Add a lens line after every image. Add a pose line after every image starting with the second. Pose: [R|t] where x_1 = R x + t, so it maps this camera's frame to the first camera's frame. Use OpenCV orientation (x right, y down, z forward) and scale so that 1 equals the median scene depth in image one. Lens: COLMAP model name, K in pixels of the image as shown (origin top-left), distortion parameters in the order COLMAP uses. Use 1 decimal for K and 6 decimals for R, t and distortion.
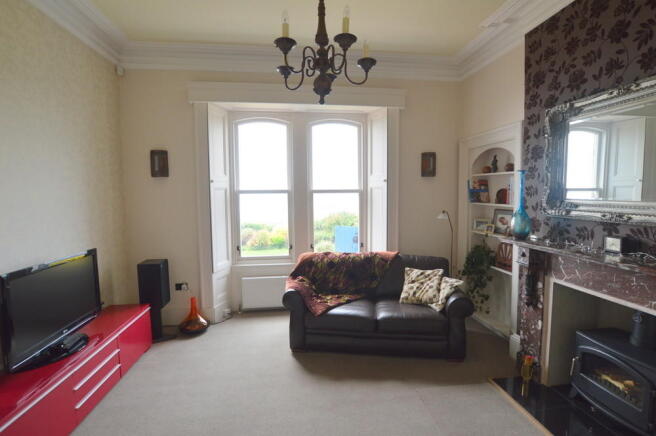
lens RADIAL K [[314.9, 0, 327.8], [0, 314.9, 215.8], [0, 0, 1]] dist [-0.001037, 0.000056]
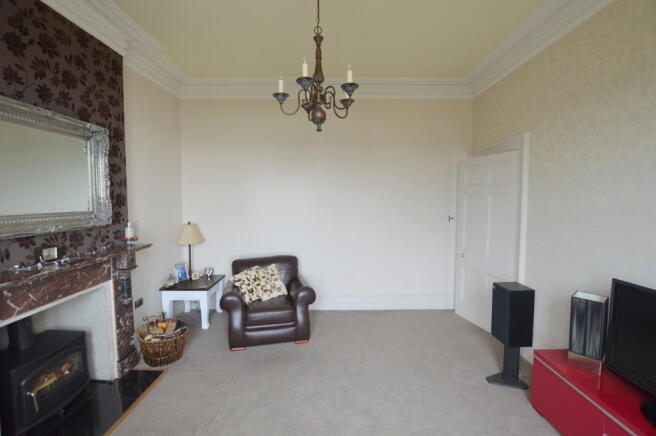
lens RADIAL K [[301.5, 0, 328.0], [0, 301.5, 218.0], [0, 0, 1]] dist [-0.001059, -0.000111]
pose [[-0.991484, -0.002075, 0.130213, -0.132805], [0.016856, 0.989417, 0.144115, -0.124577], [-0.129134, 0.145083, -0.980956, 1.422741]]
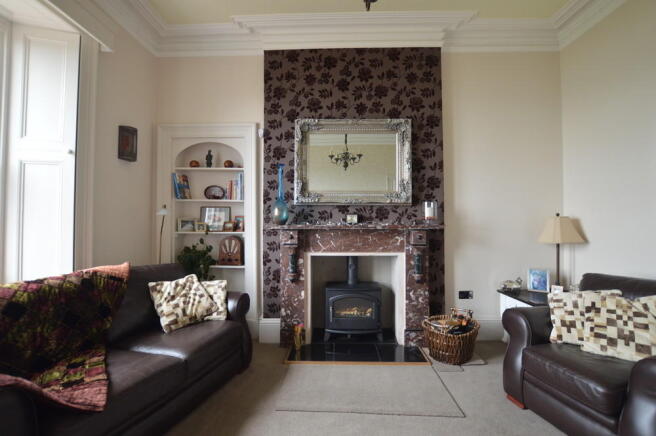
lens RADIAL K [[314.8, 0, 328.6], [0, 314.8, 213.6], [0, 0, 1]] dist [-0.015397, -0.000086]
pose [[0.156762, 0.035991, 0.986980, -0.473795], [0.071358, 0.996311, -0.047665, 0.099116], [-0.985055, 0.077901, 0.153616, 0.664446]]
